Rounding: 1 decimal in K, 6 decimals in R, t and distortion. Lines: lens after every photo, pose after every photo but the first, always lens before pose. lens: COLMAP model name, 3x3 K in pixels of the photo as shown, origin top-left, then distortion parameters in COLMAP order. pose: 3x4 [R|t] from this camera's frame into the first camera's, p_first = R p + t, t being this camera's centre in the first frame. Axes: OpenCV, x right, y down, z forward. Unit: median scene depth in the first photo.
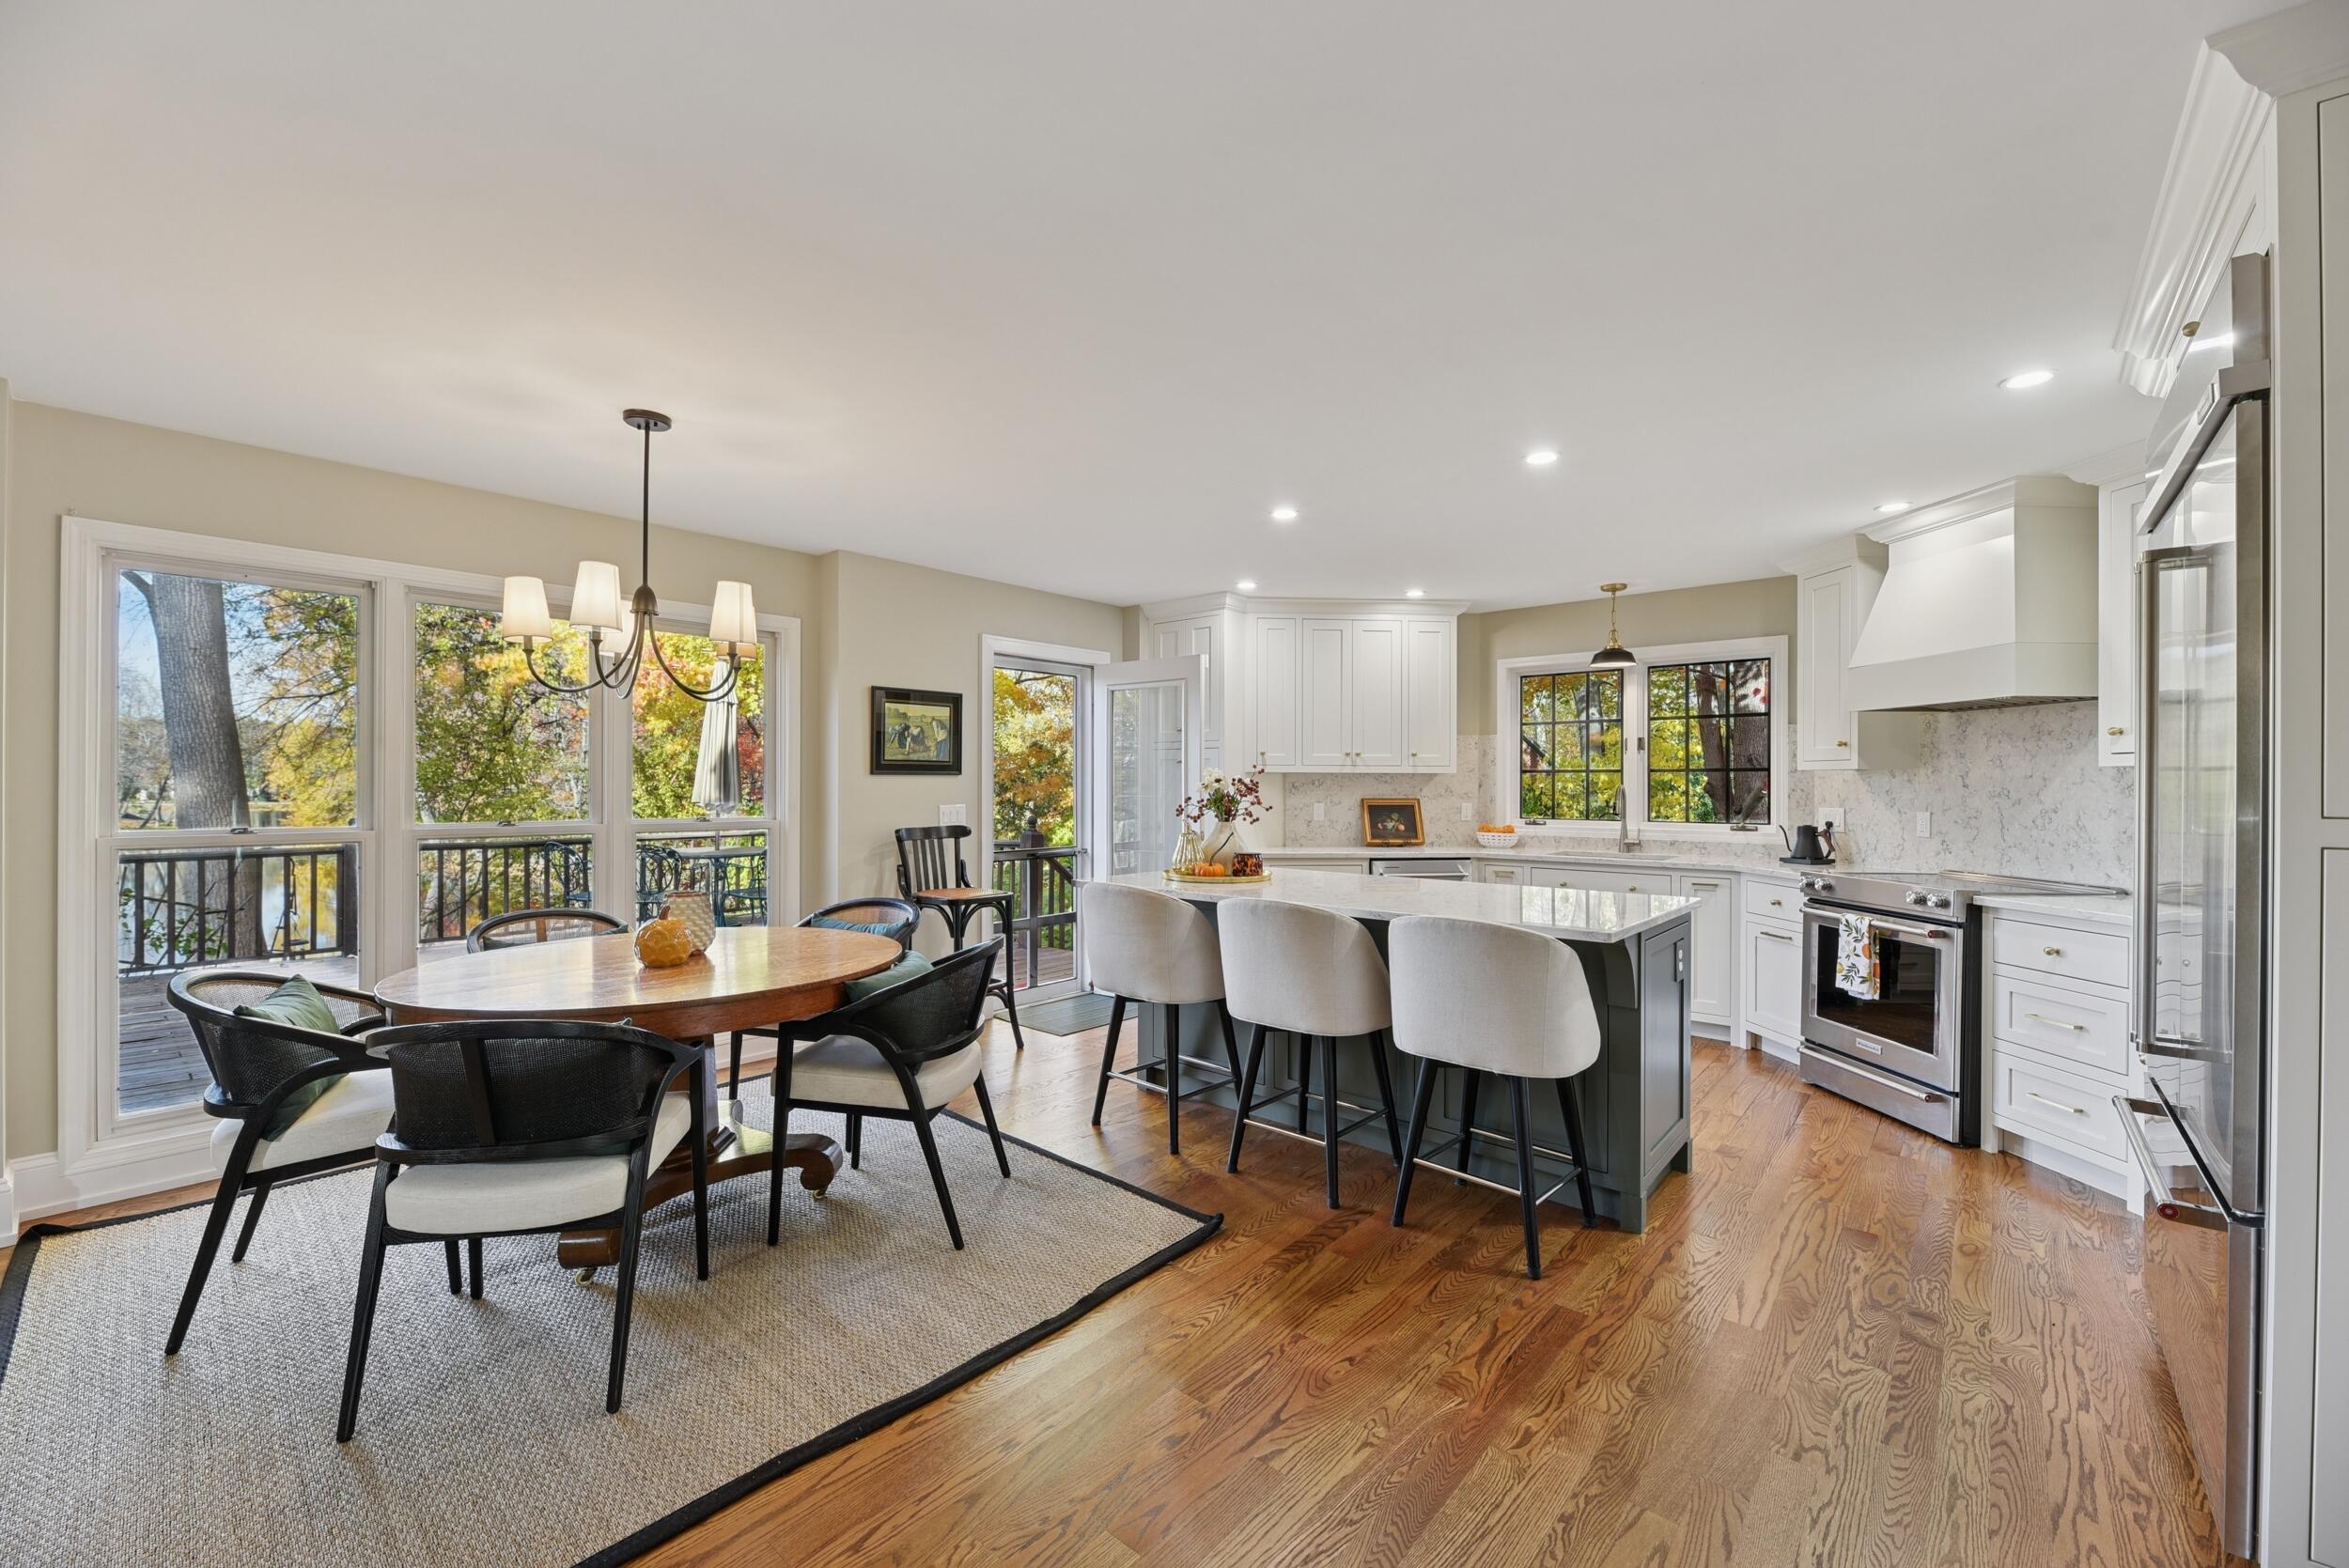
lens RADIAL K [[930.0, 0, 1173.0], [0, 930.0, 798.3], [0, 0, 1]] dist [-0.013043, -0.000347]
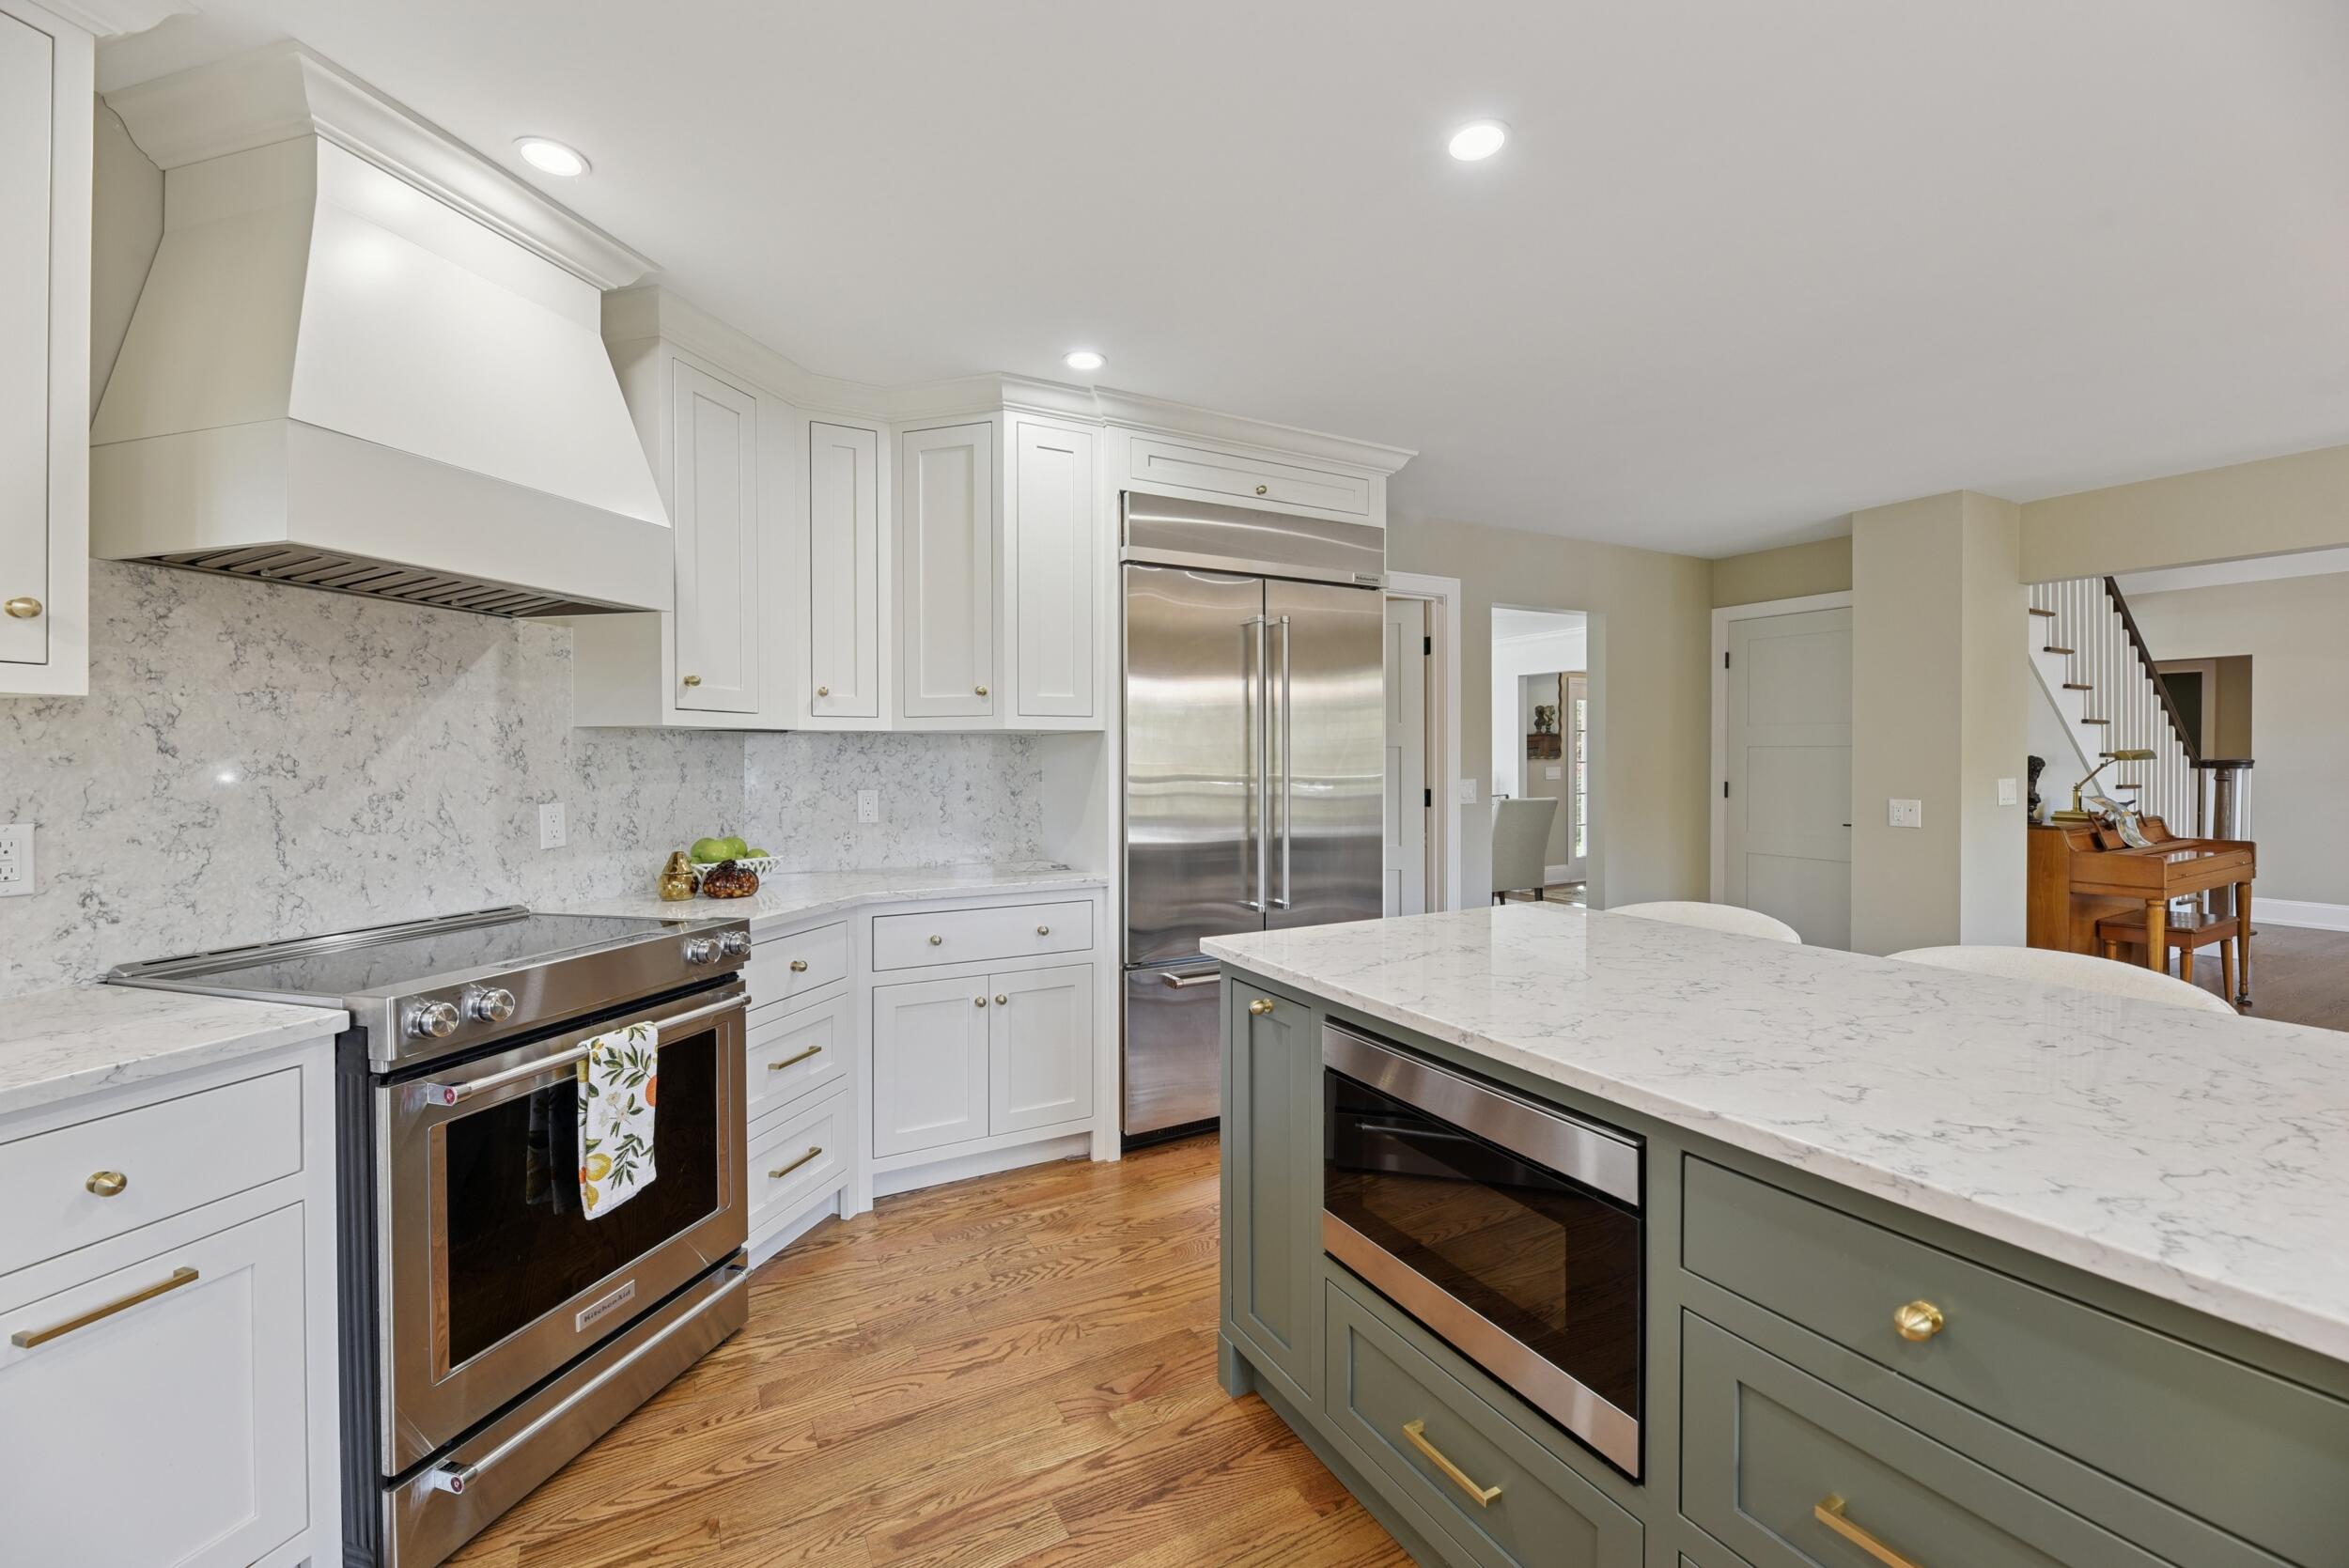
lens RADIAL K [[950.8, 0, 1181.4], [0, 950.8, 766.4], [0, 0, 1]] dist [-0.009206, -0.000410]
pose [[-0.940154, -0.008059, 0.340654, 0.298578], [-0.000150, 0.999730, 0.023237, -0.016298], [-0.340749, 0.021795, -0.939902, 1.276979]]
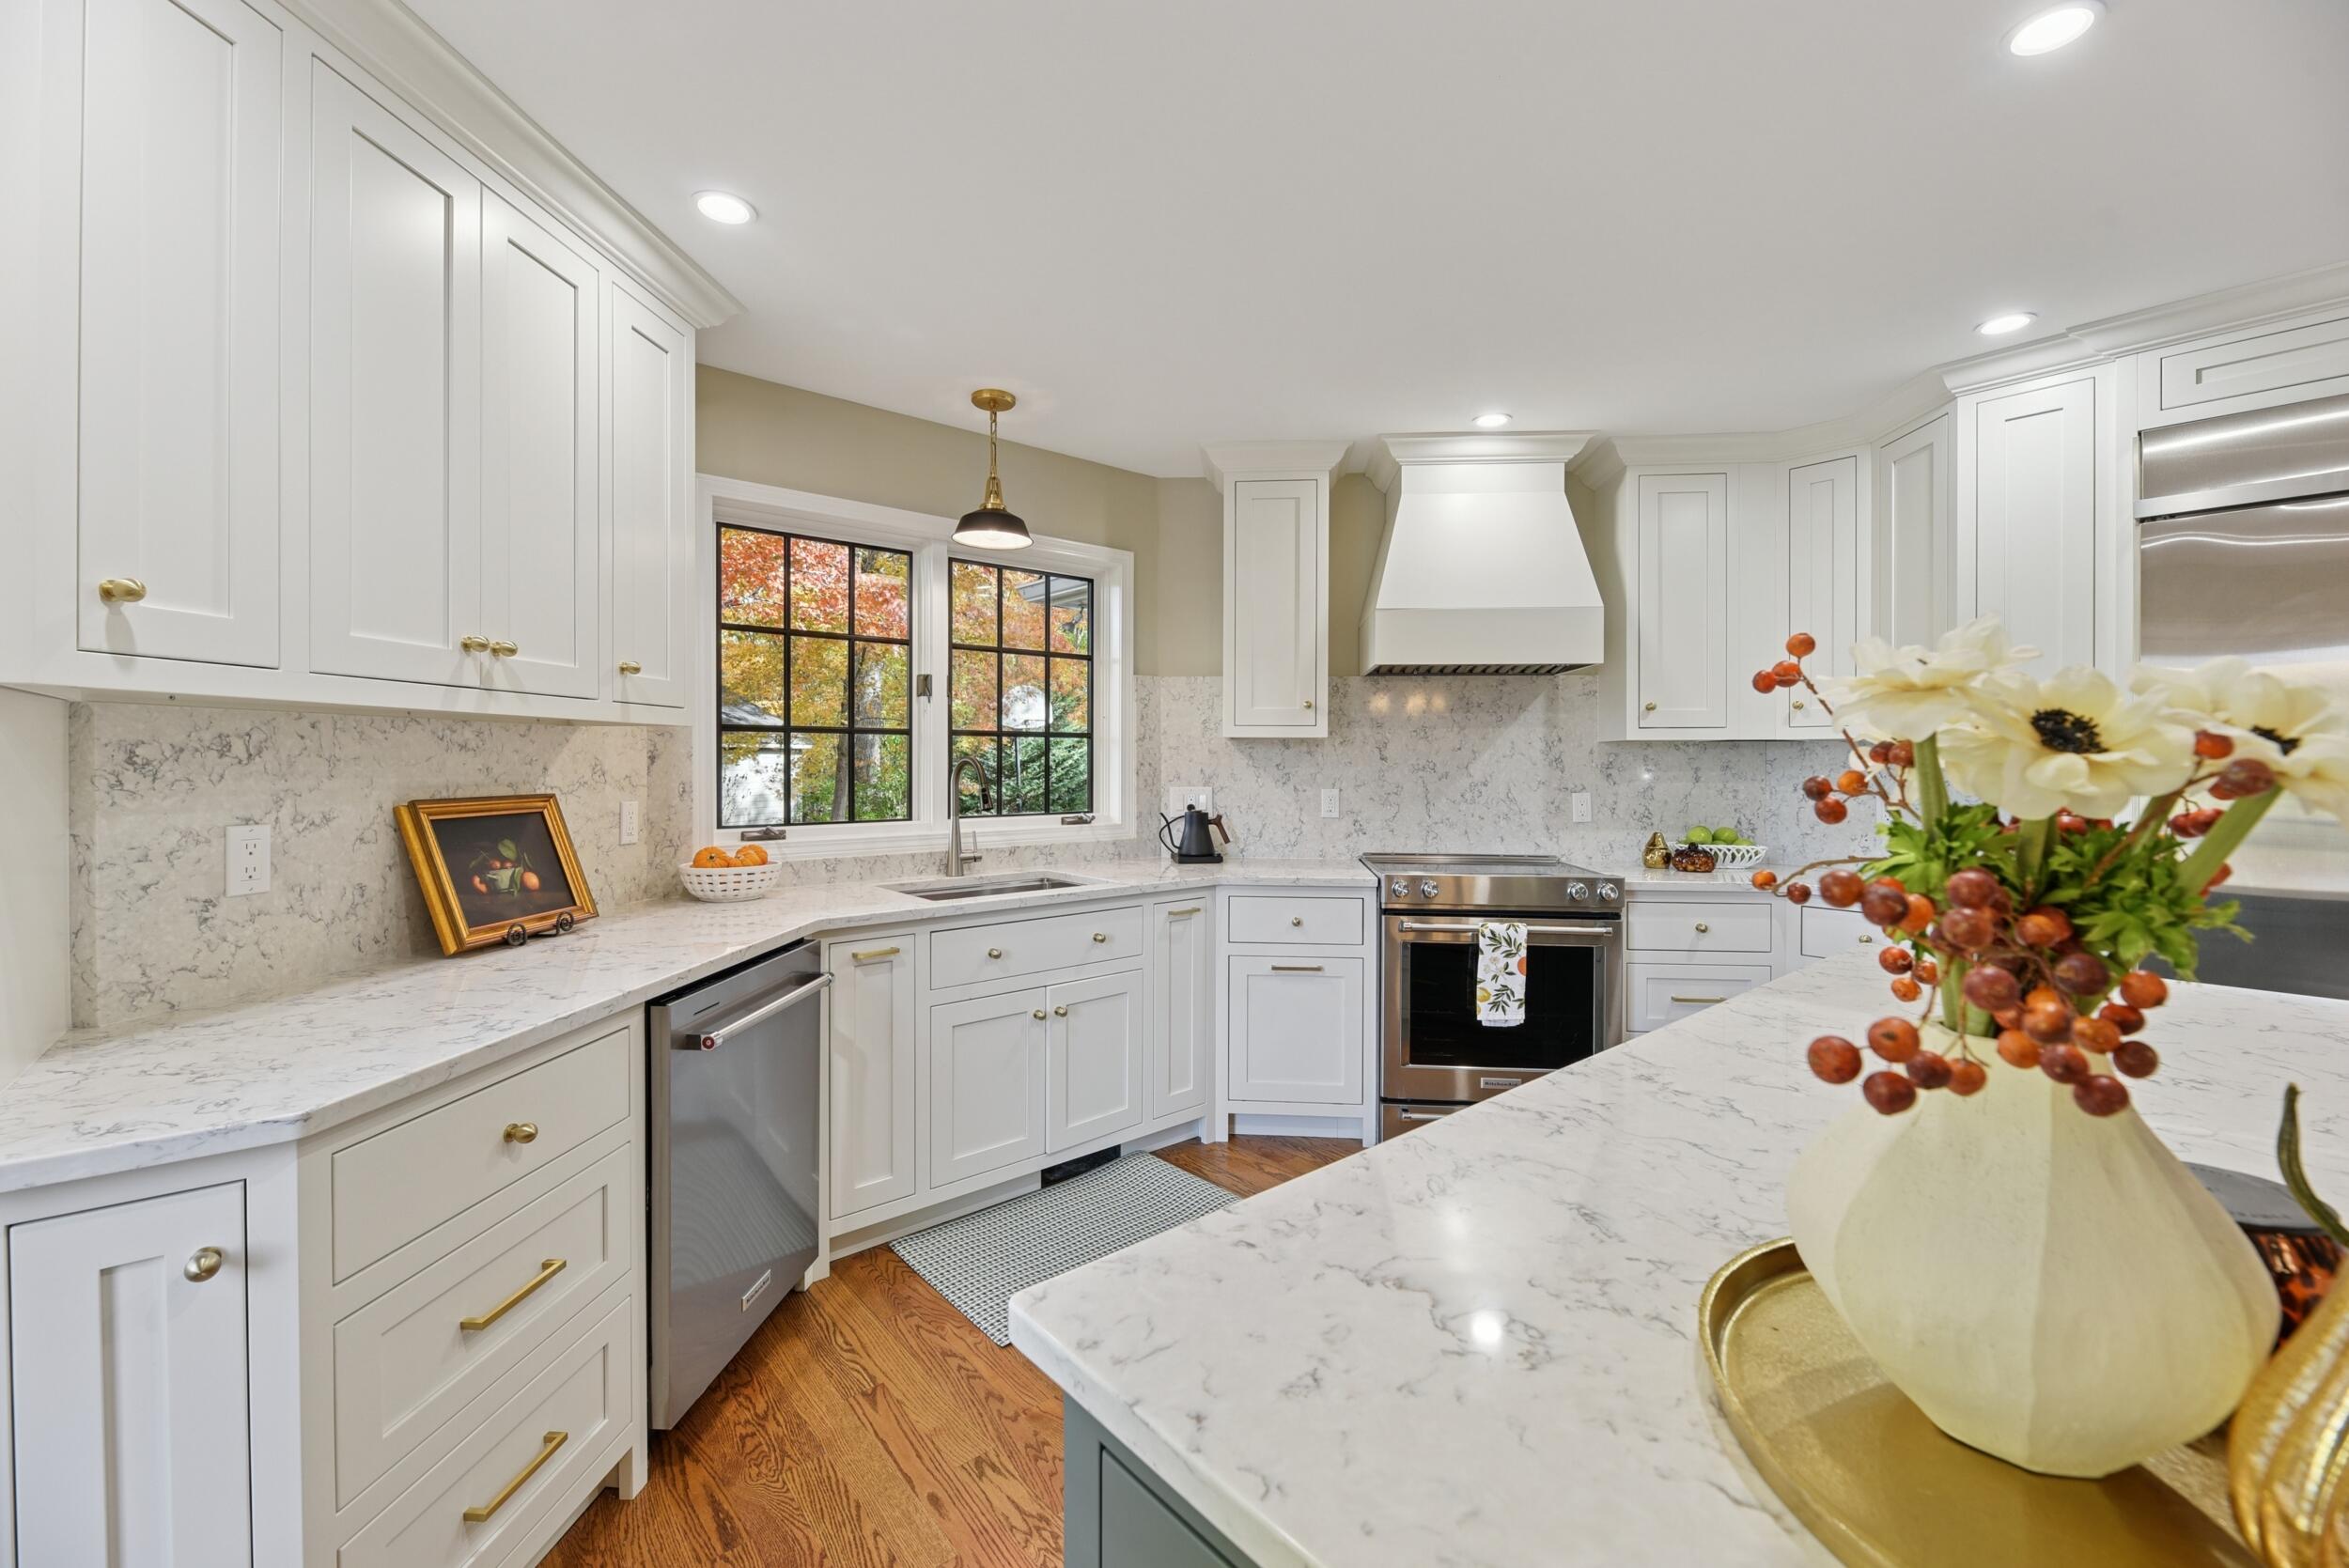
lens RADIAL K [[950.8, 0, 1181.4], [0, 950.8, 766.4], [0, 0, 1]] dist [-0.009206, -0.000410]
pose [[0.145314, -0.009749, 0.989338, -0.095280], [0.010820, 0.999907, 0.008264, -0.016027], [-0.989326, 0.009504, 0.145406, 1.091456]]
